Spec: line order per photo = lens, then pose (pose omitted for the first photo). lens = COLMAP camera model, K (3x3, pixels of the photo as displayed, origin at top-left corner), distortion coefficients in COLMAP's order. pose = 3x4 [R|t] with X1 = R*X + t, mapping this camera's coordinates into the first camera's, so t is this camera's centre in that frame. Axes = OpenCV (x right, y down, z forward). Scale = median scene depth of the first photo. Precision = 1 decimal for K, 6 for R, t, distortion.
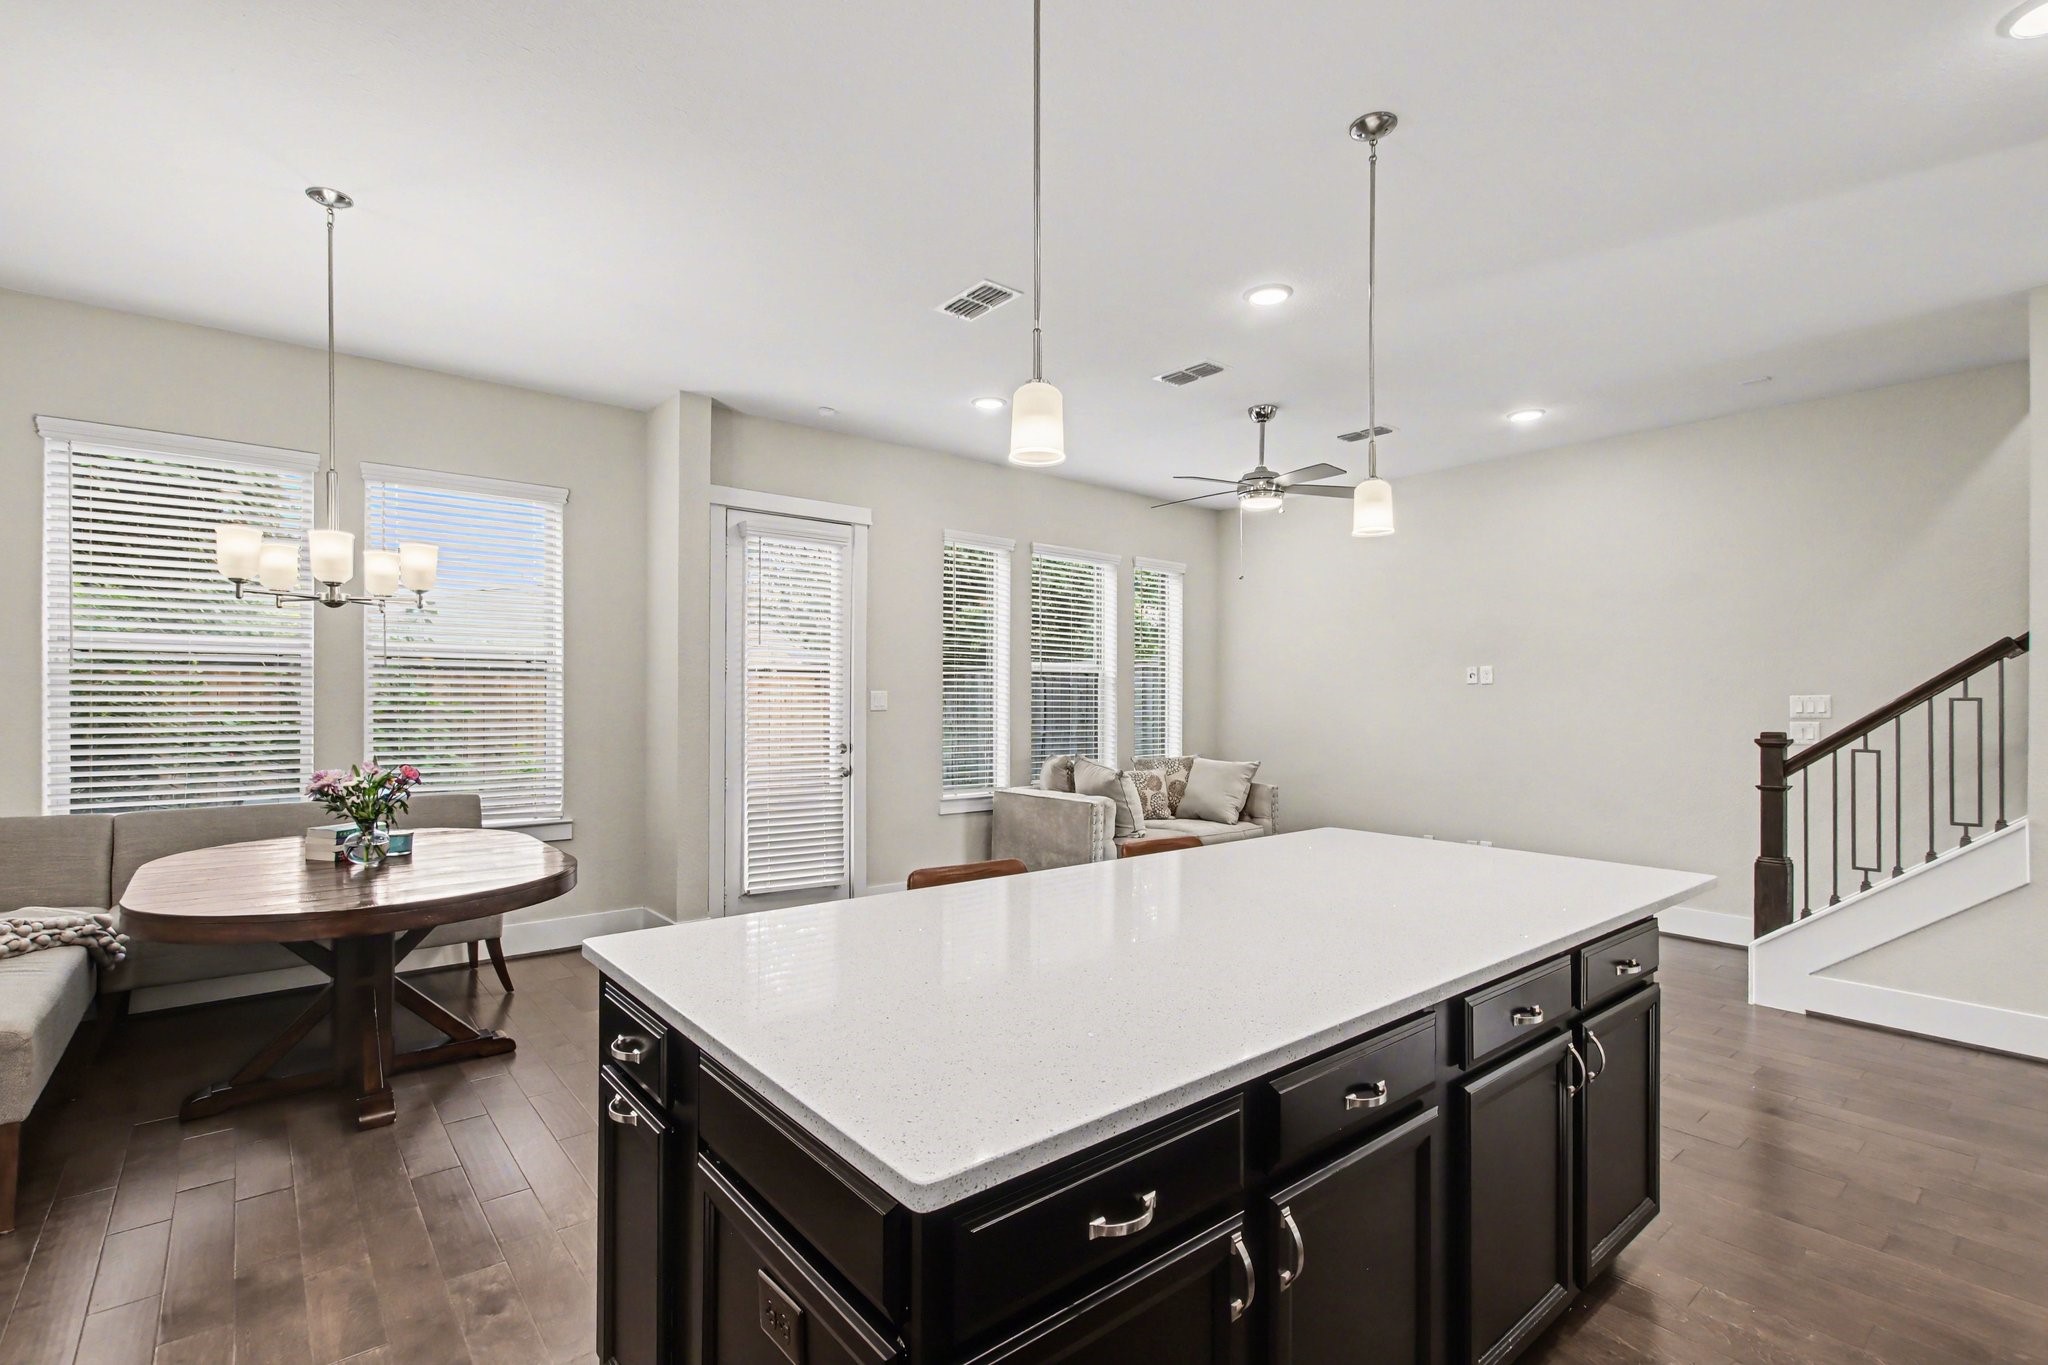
lens RADIAL K [[939.7, 0, 1013.2], [0, 939.7, 706.7], [0, 0, 1]] dist [0.002797, -0.000374]
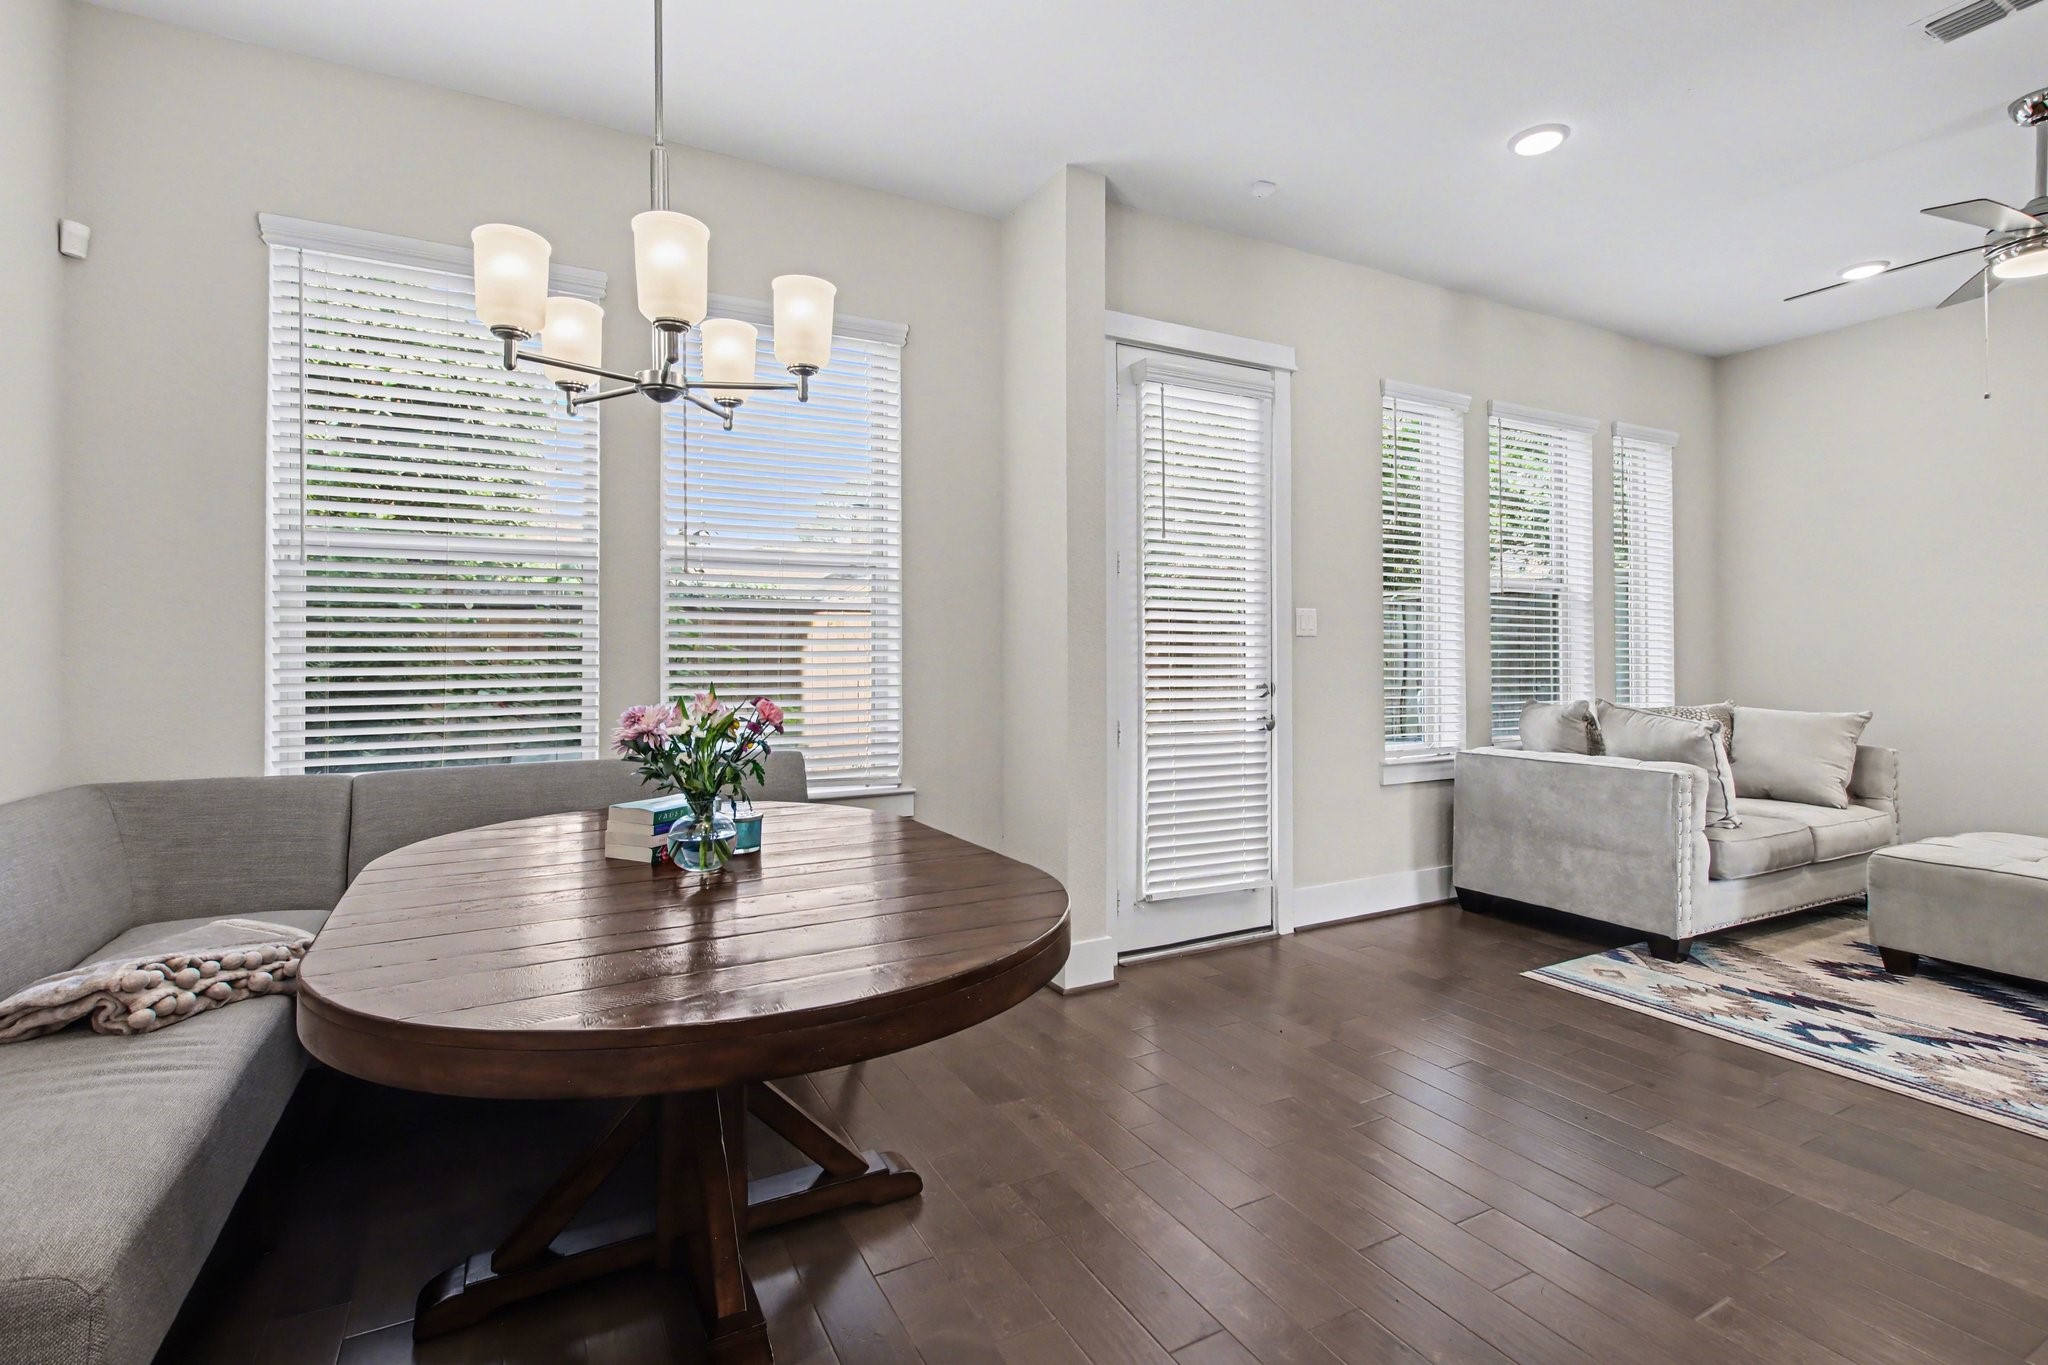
lens RADIAL K [[939.7, 0, 1001.1], [0, 939.7, 650.0], [0, 0, 1]] dist [0.002797, -0.000374]
pose [[0.979347, -0.012445, -0.201805, -0.337102], [0.008780, 0.999780, -0.019045, 0.038872], [0.201998, 0.016880, 0.979240, 0.407842]]
